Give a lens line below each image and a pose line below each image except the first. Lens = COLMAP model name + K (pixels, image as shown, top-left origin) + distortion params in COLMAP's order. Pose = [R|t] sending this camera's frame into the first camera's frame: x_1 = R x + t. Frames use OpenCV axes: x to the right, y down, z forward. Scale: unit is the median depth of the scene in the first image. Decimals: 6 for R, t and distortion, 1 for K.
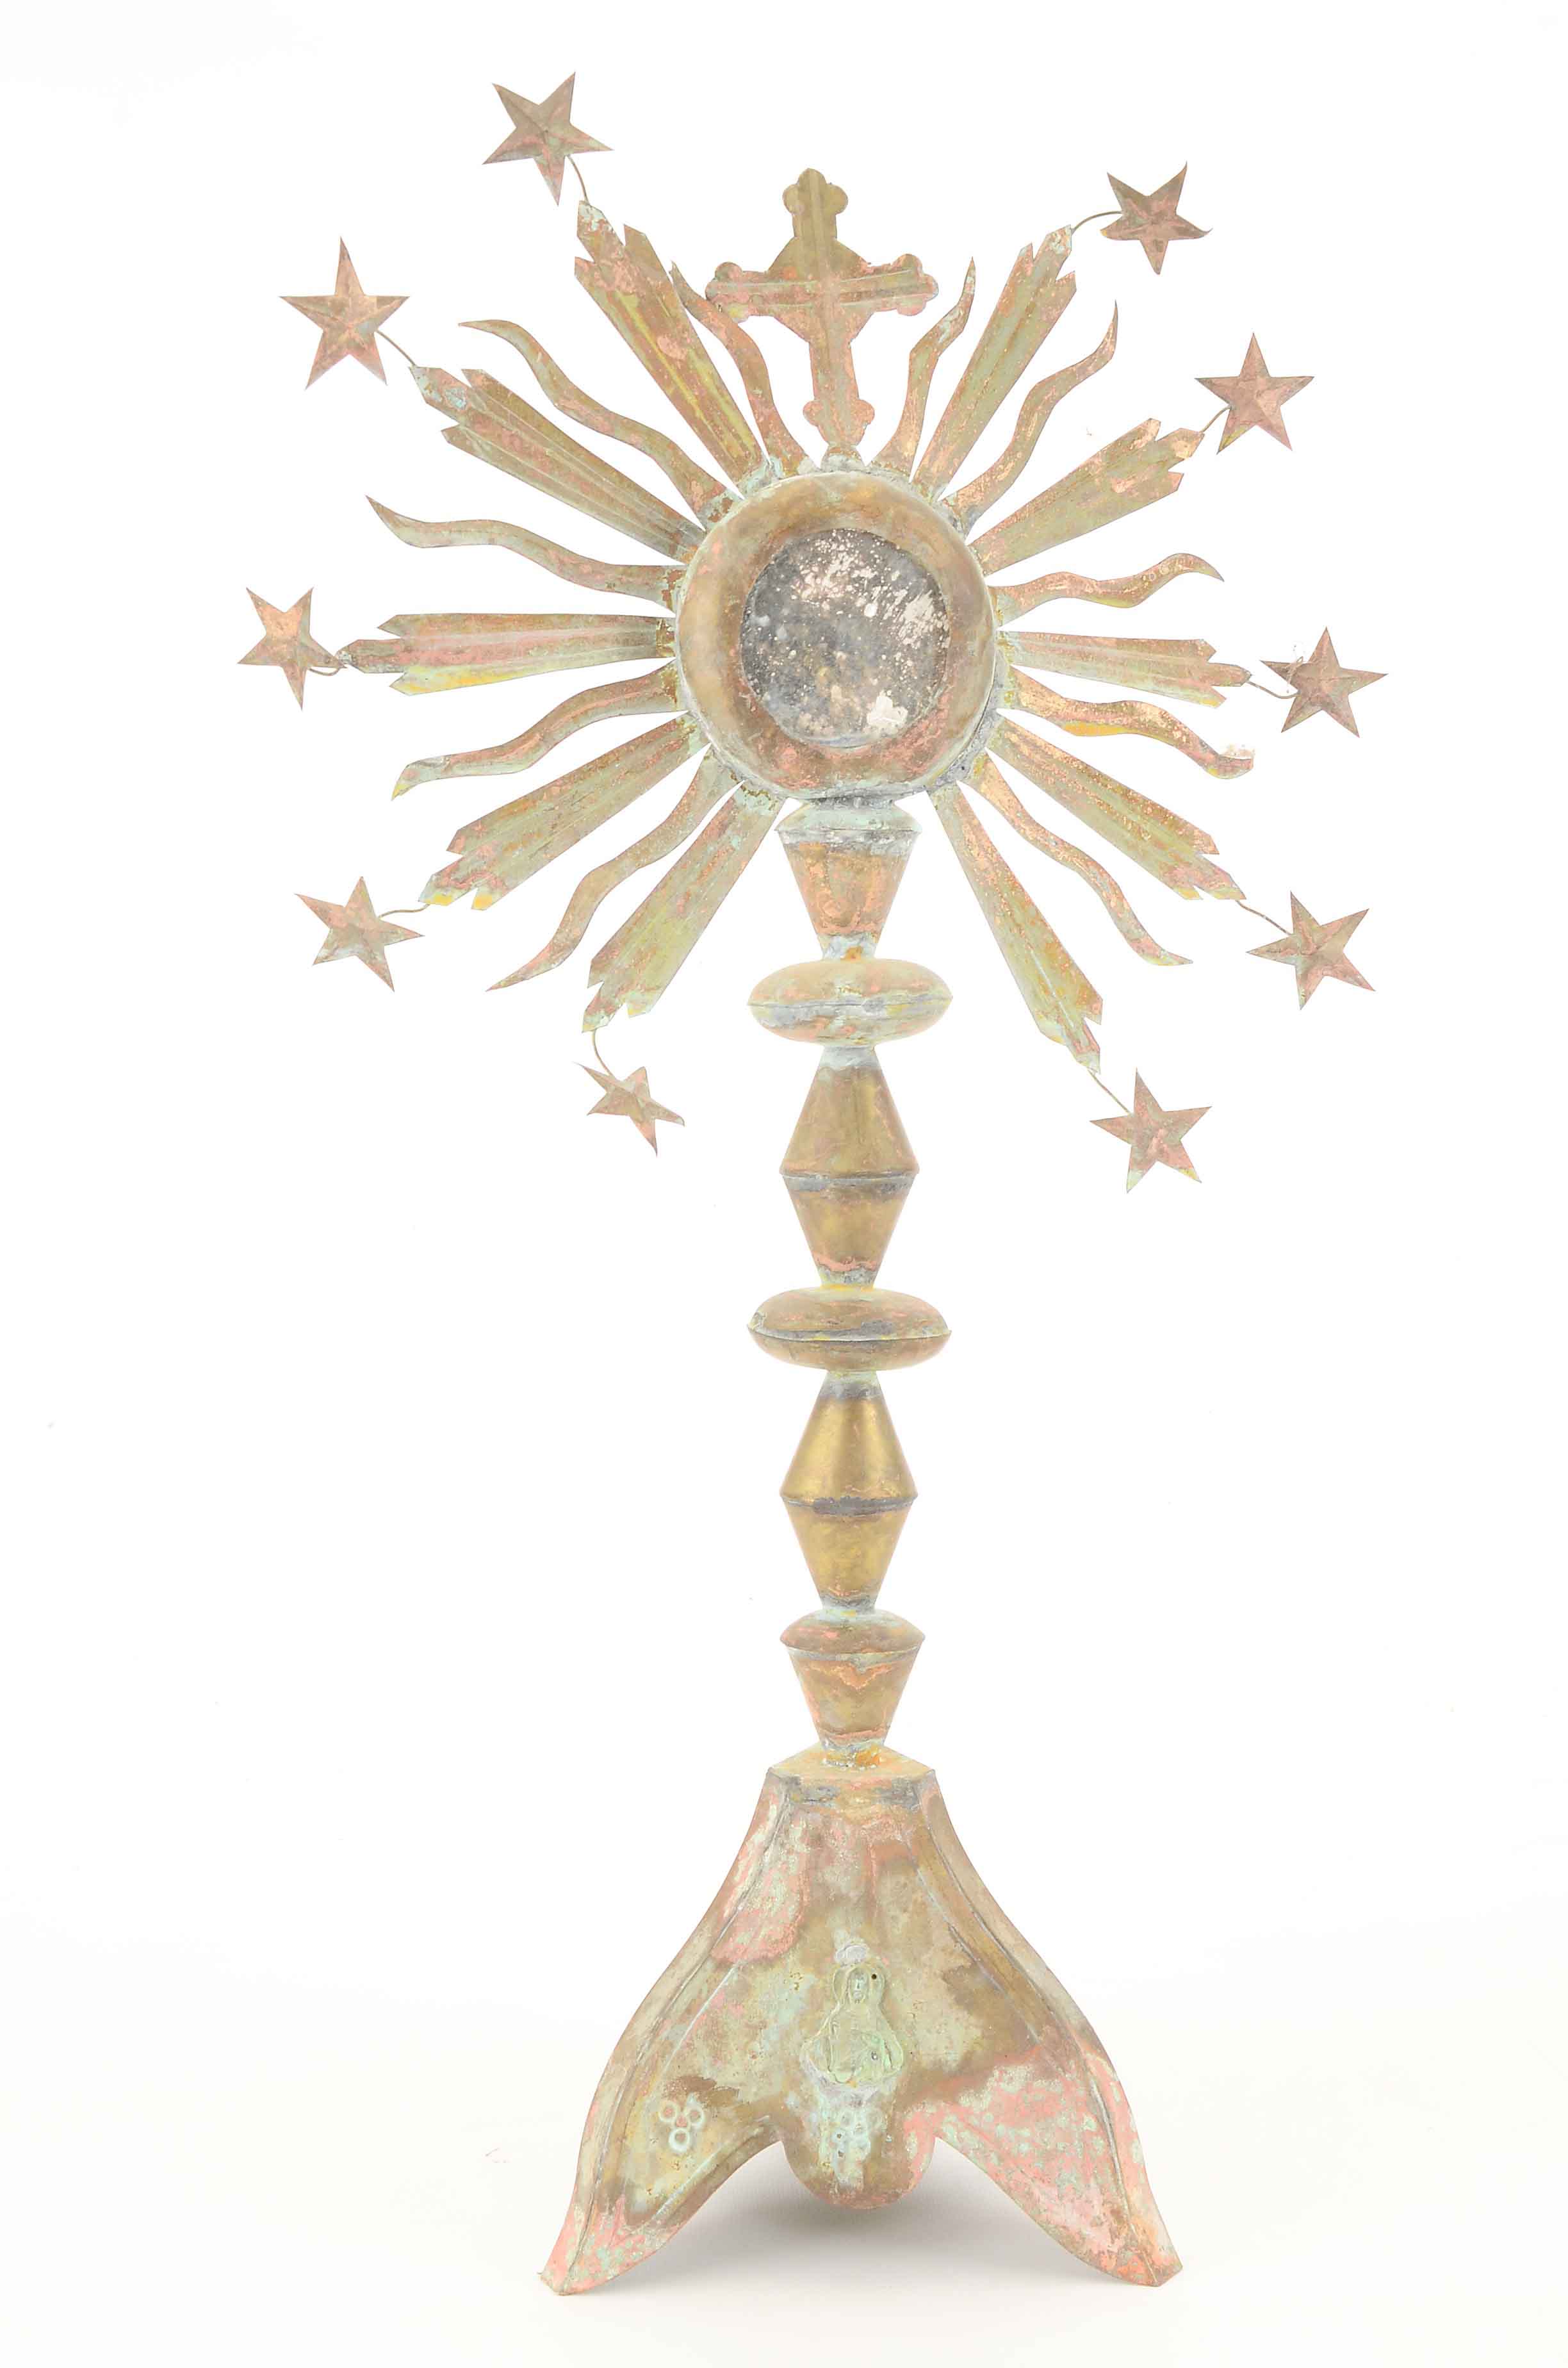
lens RADIAL K [[3833.4, 0, 783.4], [0, 3833.4, 1200.2], [0, 0, 1]] dist [0.196303, 0.000000]
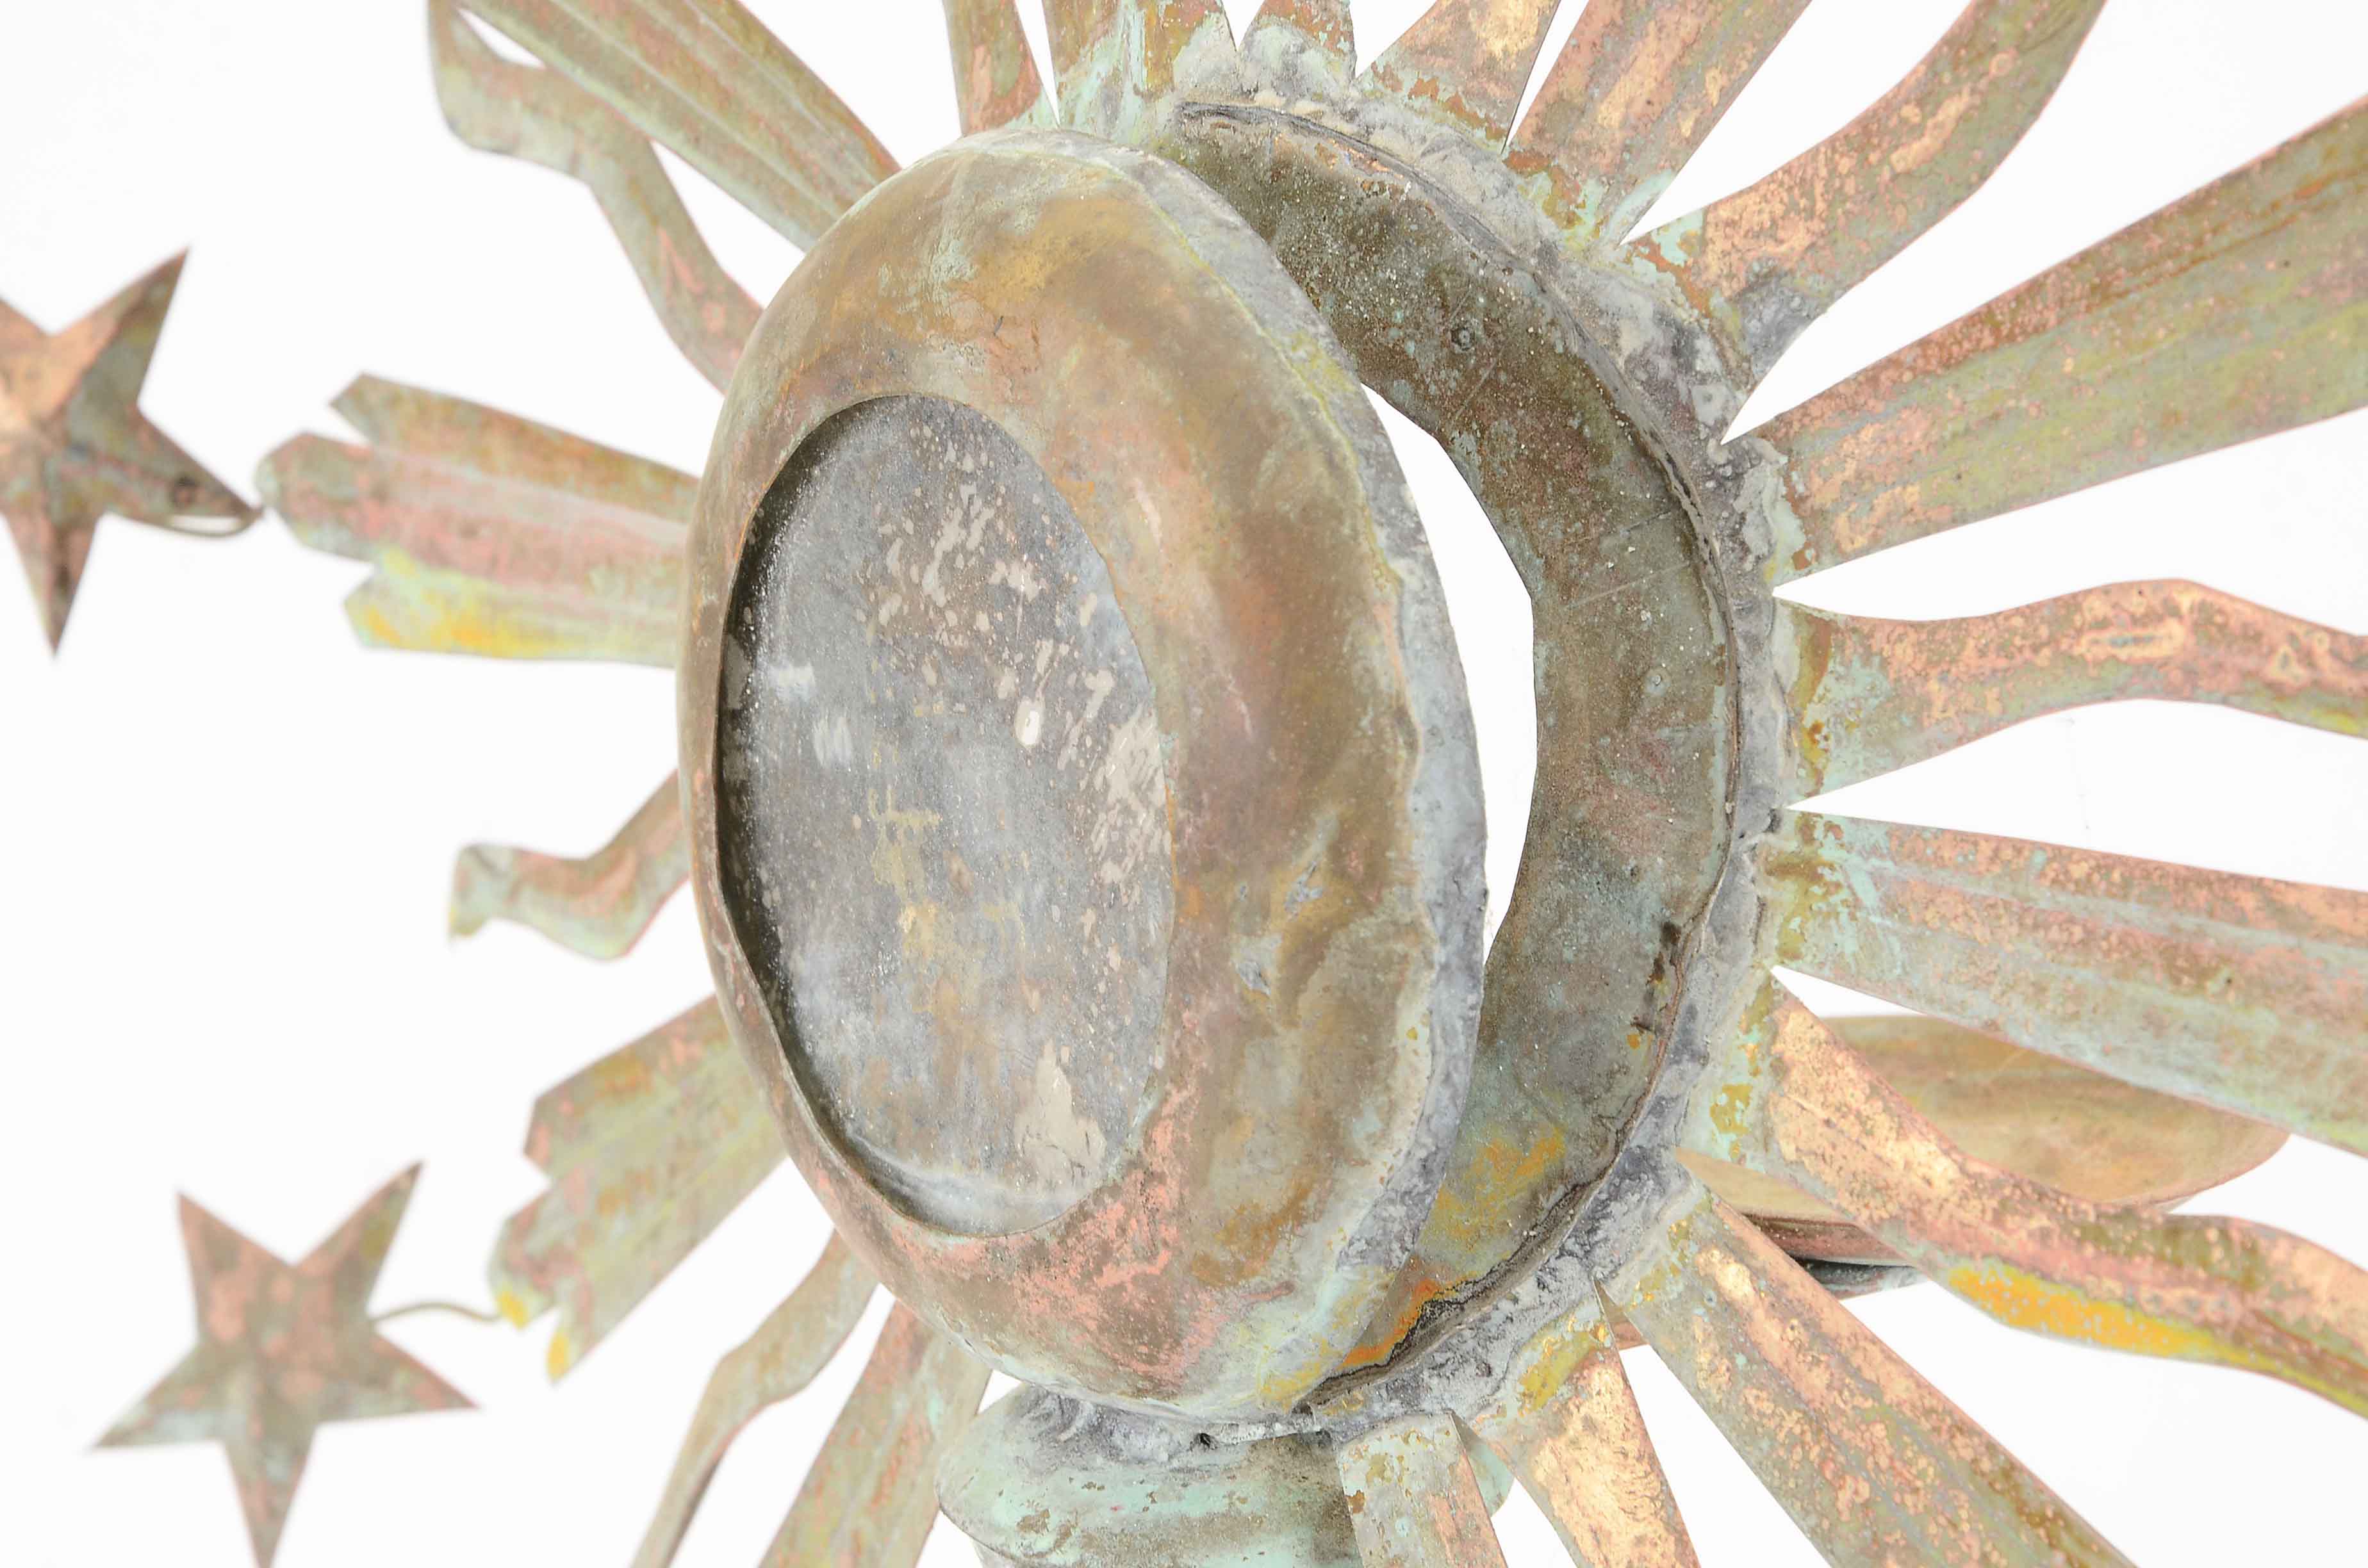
lens RADIAL K [[8814.6, 0, 1185.1], [0, 8814.6, 781.2], [0, 0, 1]] dist [0.867185, 0.000000]
pose [[0.445230, 0.231902, -0.864865, 0.517808], [-0.046949, 0.970598, 0.236083, -0.281940], [0.894184, -0.064507, 0.443027, 0.745375]]
